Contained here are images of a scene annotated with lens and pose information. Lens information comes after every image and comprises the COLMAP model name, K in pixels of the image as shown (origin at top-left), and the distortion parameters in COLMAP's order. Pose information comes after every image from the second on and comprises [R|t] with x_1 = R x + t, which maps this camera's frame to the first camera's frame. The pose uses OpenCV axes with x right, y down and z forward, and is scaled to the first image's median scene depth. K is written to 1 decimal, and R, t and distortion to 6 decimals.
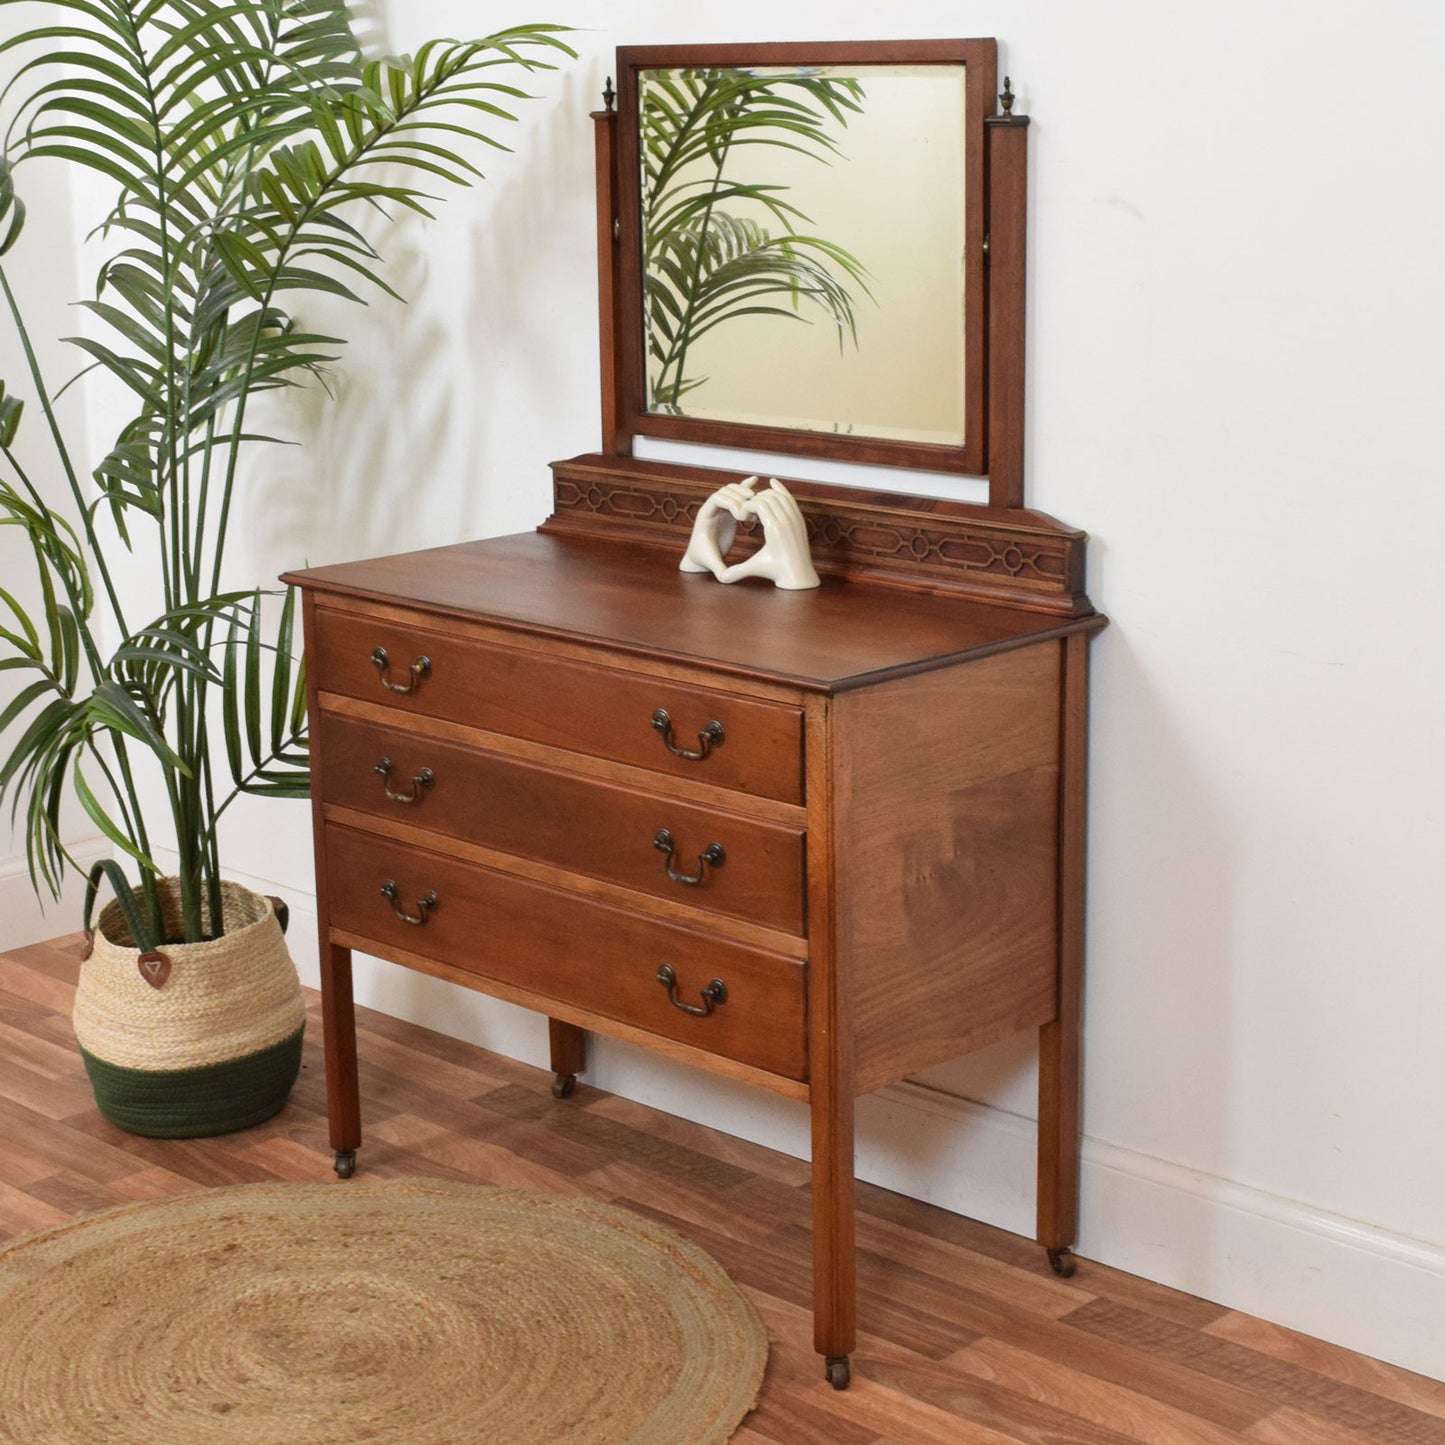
lens RADIAL K [[2706.3, 0, 736.3], [0, 2706.3, 723.1], [0, 0, 1]] dist [0.016518, 0.000000]
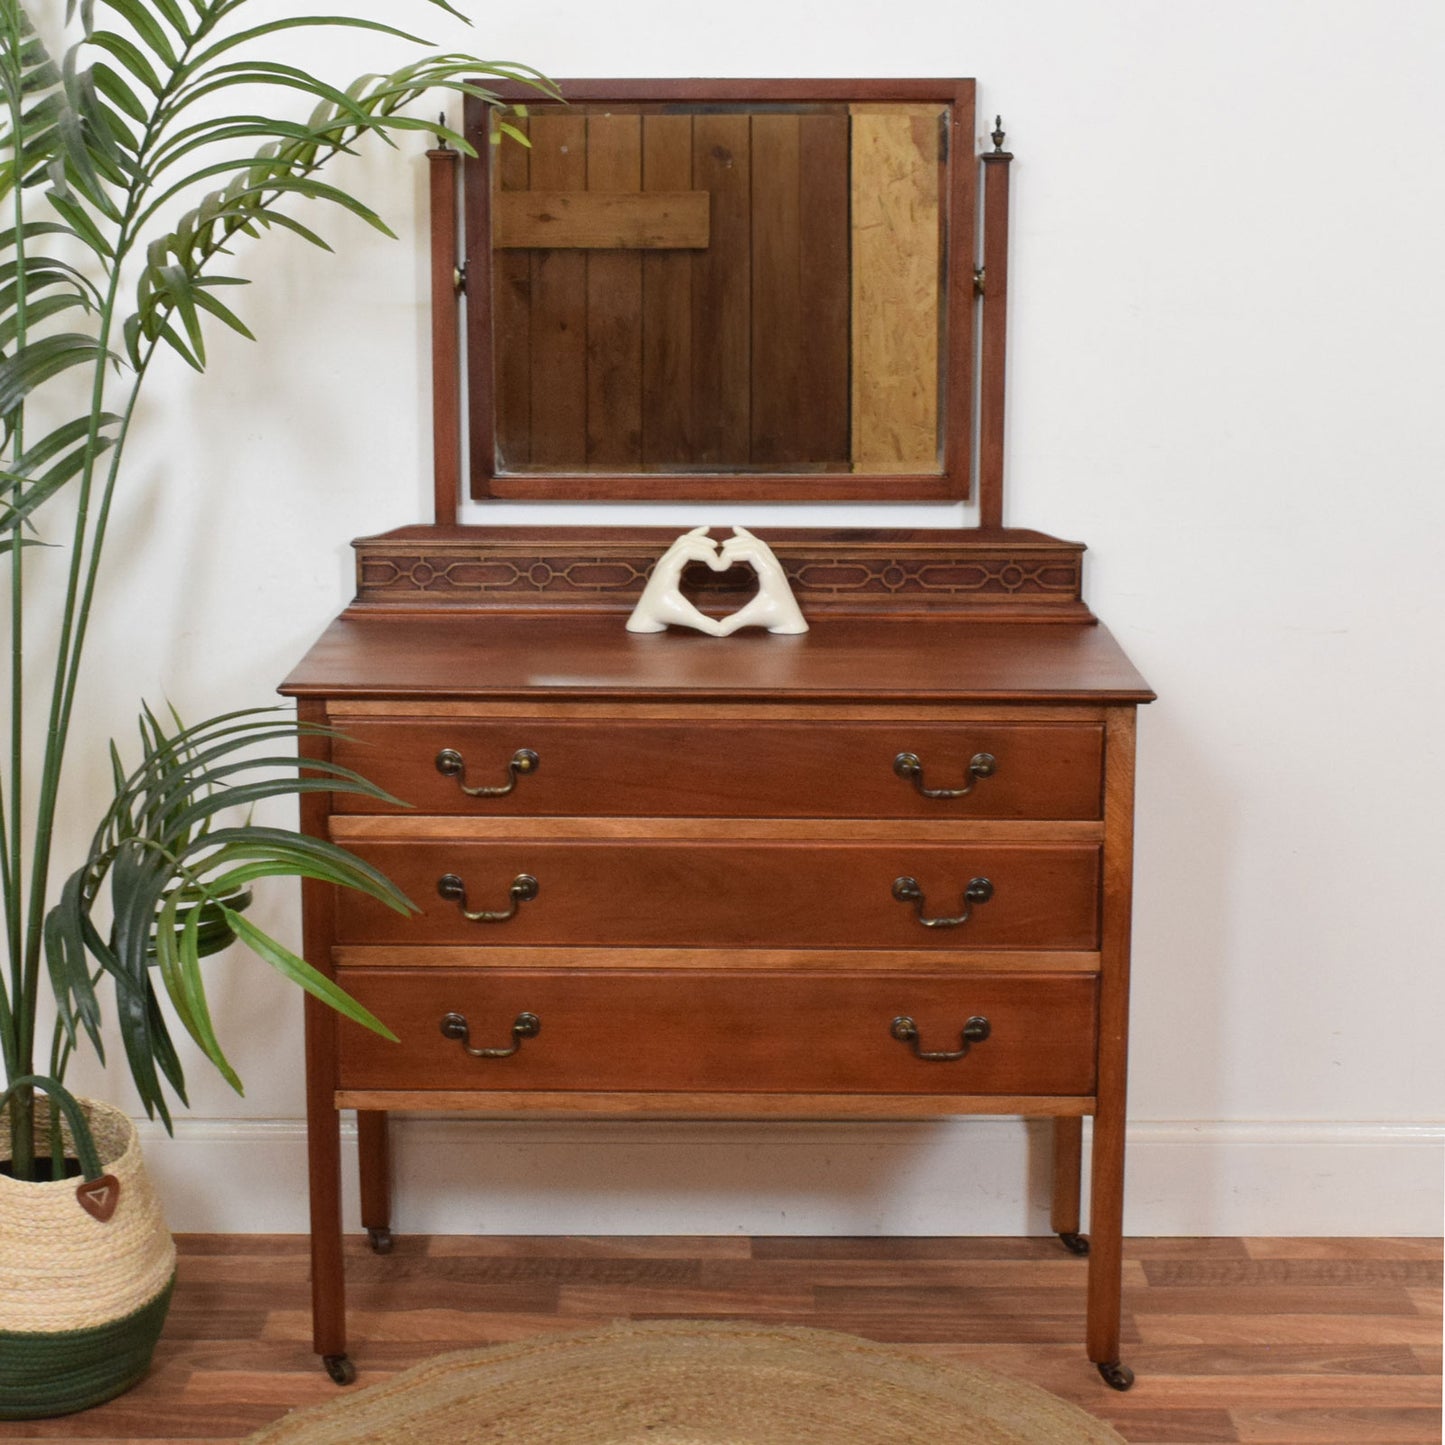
lens RADIAL K [[2826.9, 0, 674.0], [0, 2826.9, 721.3], [0, 0, 1]] dist [0.016970, 0.000000]
pose [[0.739556, -0.125257, 0.661338, -0.712123], [0.150901, 0.988377, 0.018450, -0.044925], [-0.655962, 0.086151, 0.749861, 0.273086]]
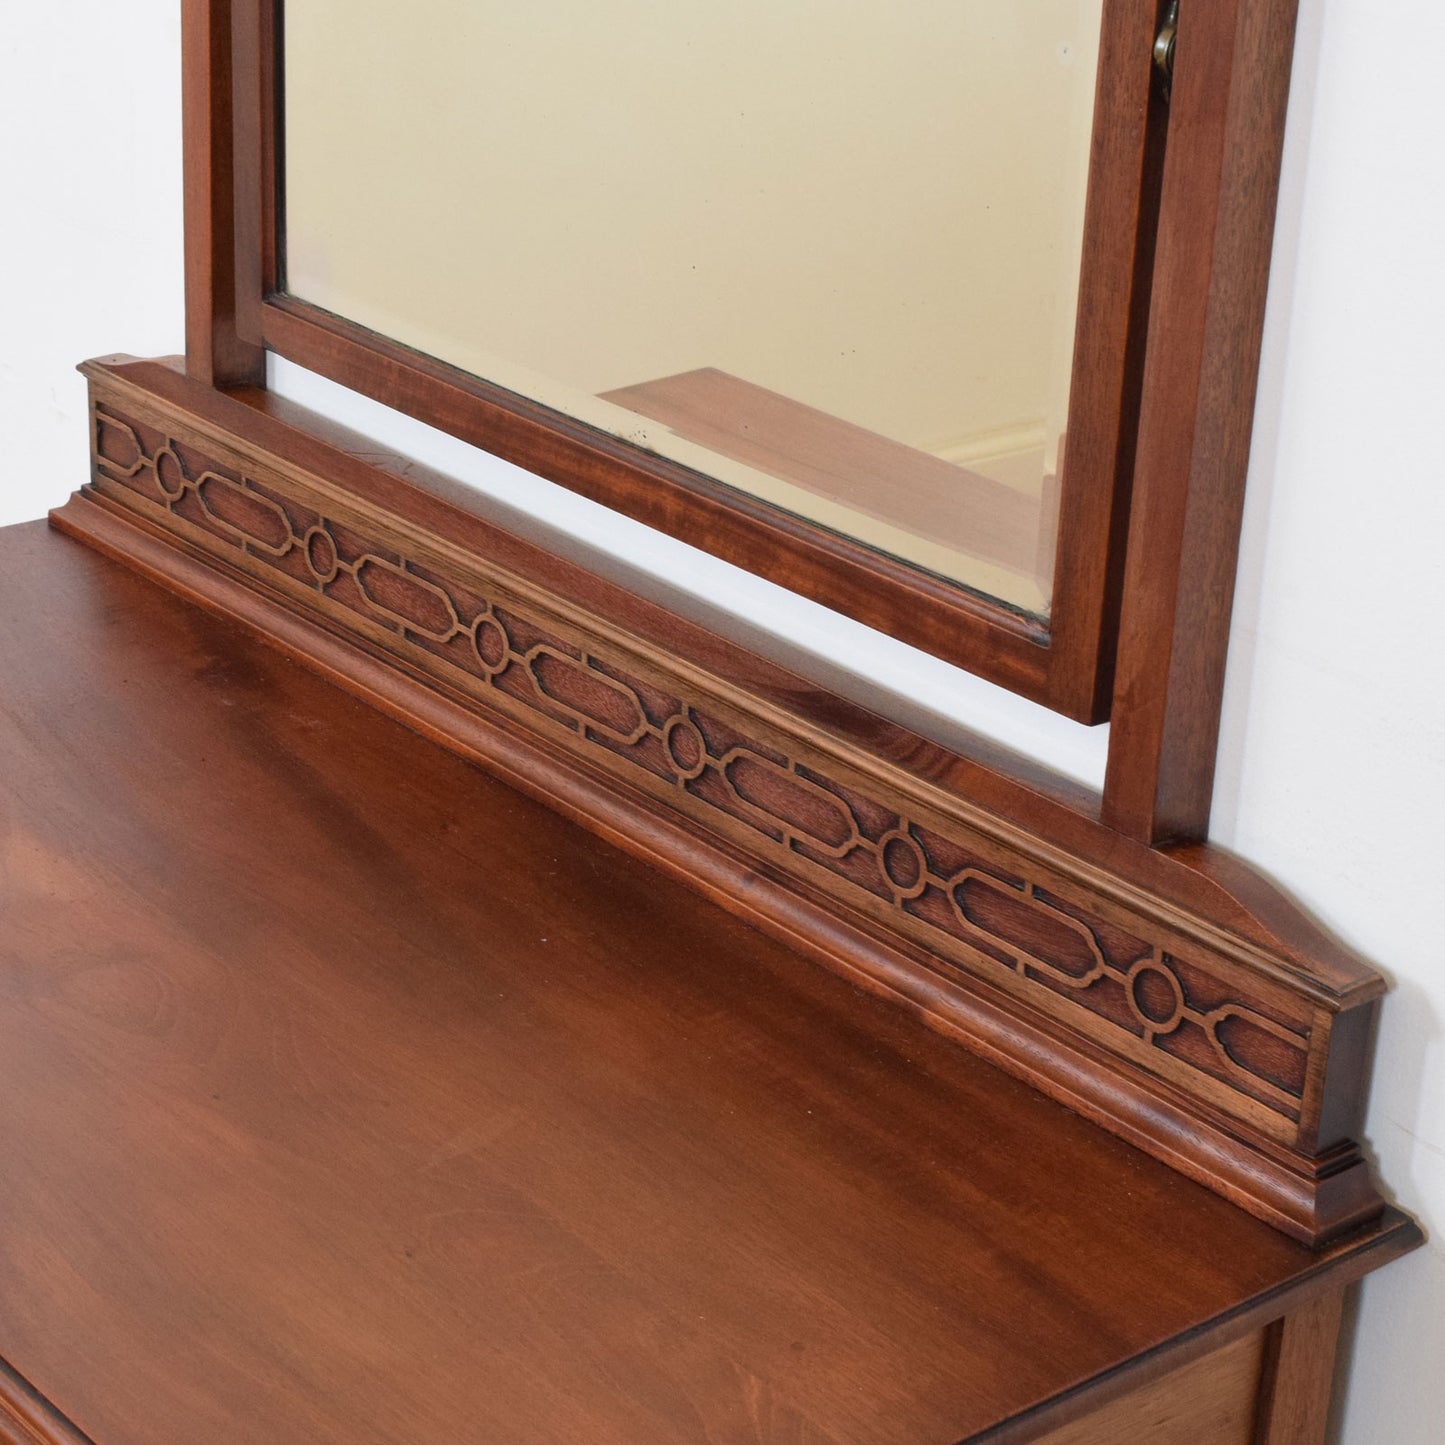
lens RADIAL K [[3402.3, 0, 657.4], [0, 3402.3, 734.0], [0, 0, 1]] dist [-0.027930, 0.000000]
pose [[0.992084, 0.093479, -0.083848, 0.072946], [-0.077612, 0.981364, 0.175785, -0.158959], [0.098717, -0.167886, 0.980851, 0.586242]]
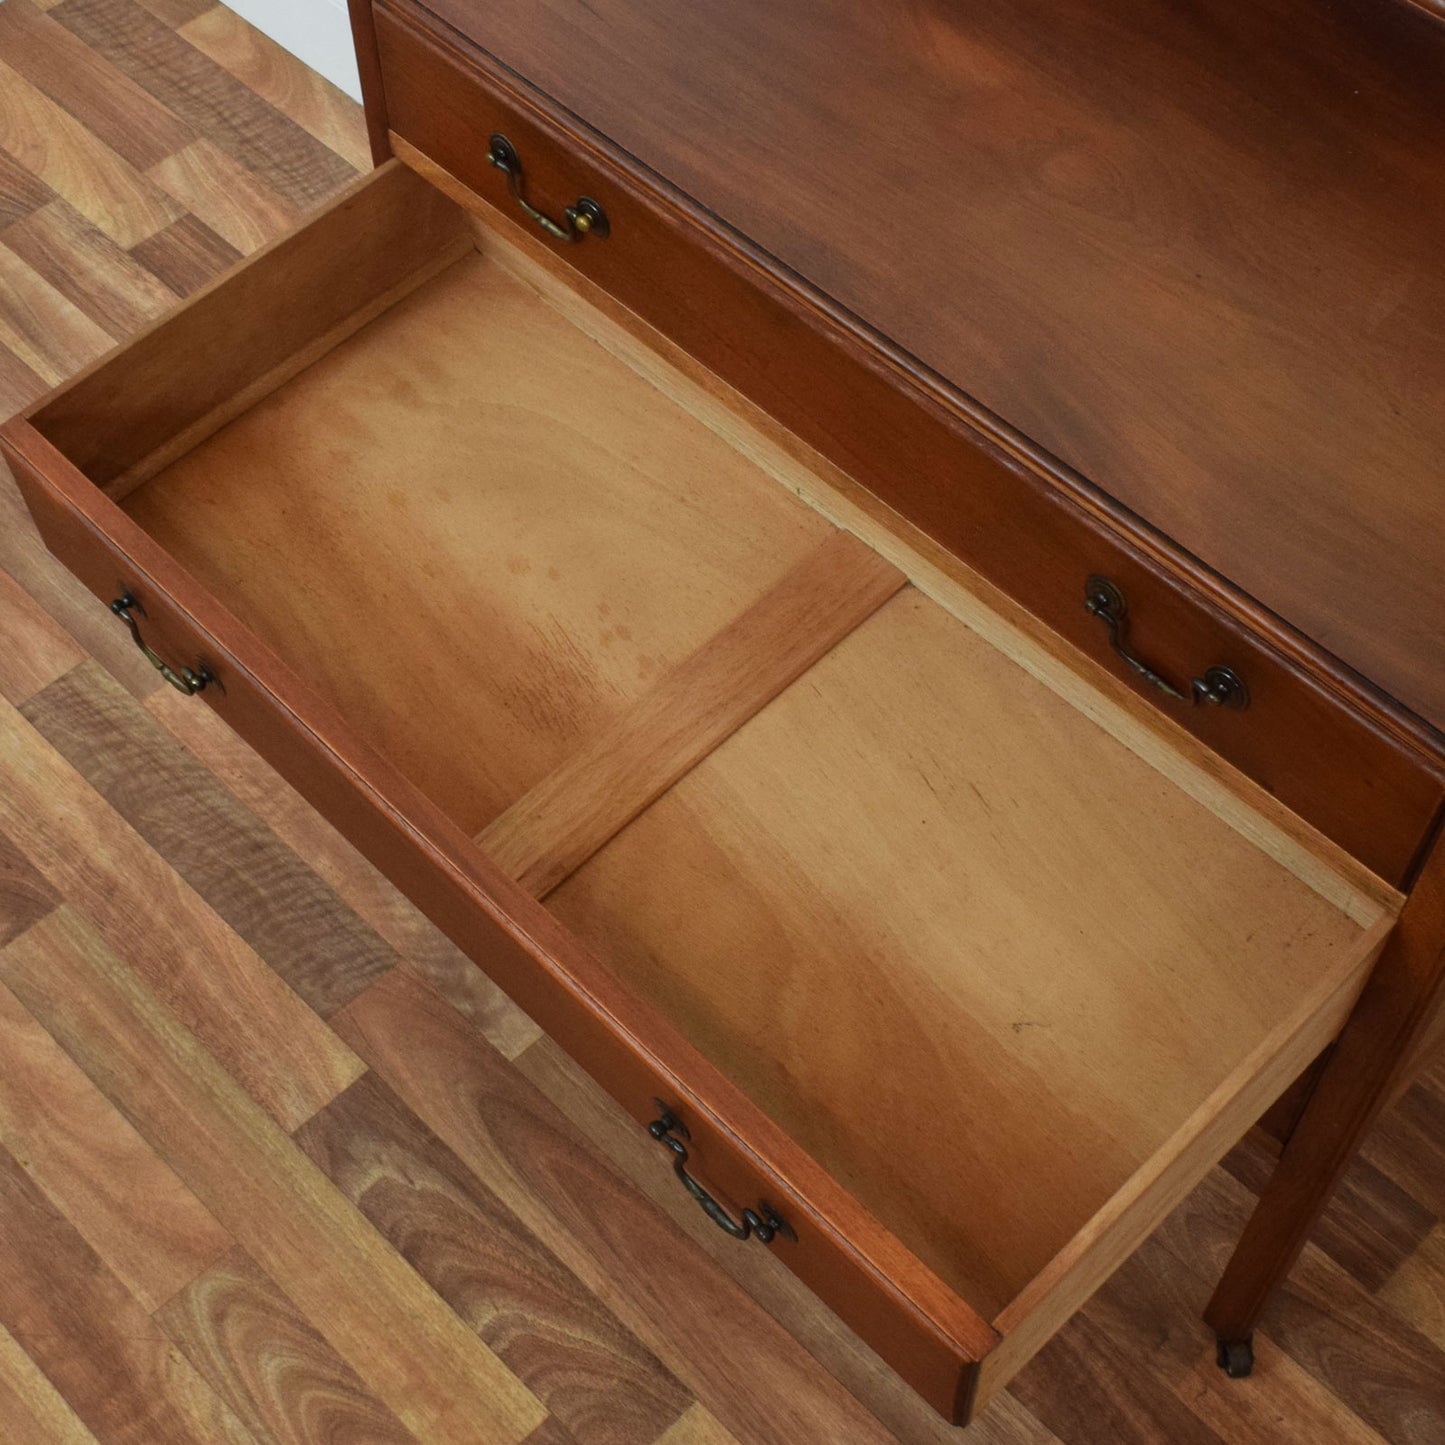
lens RADIAL K [[2219.1, 0, 686.0], [0, 2219.1, 704.5], [0, 0, 1]] dist [-0.013314, 0.000000]
pose [[0.999063, 0.033834, -0.026992, -0.085559], [-0.007694, 0.752538, 0.658504, -0.233293], [0.042592, -0.657679, 0.752093, 0.641339]]
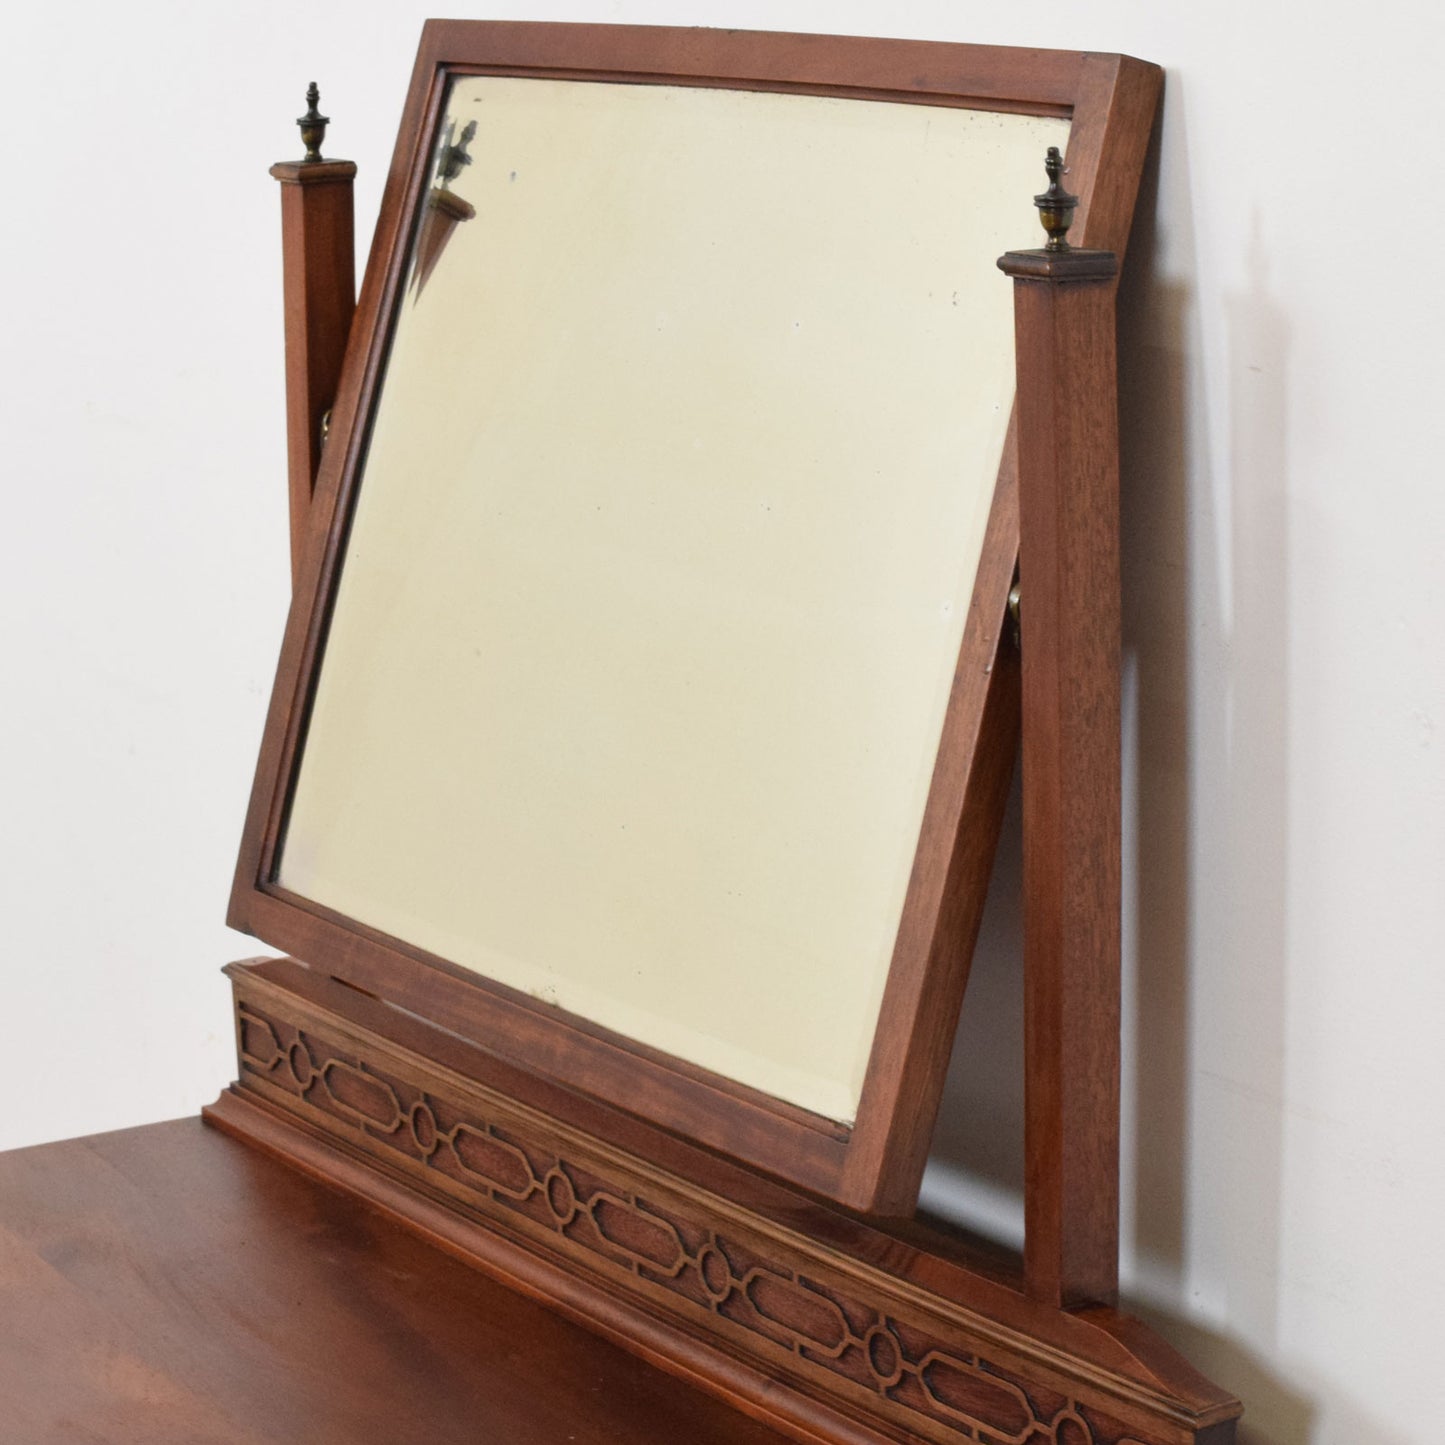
lens RADIAL K [[4342.4, 0, 728.6], [0, 4342.4, 719.7], [0, 0, 1]] dist [-0.921161, 0.000000]
pose [[0.974134, 0.035993, -0.223087, 0.178697], [-0.041253, 0.998969, -0.018961, -0.144662], [0.222174, 0.027673, 0.974614, 0.426888]]
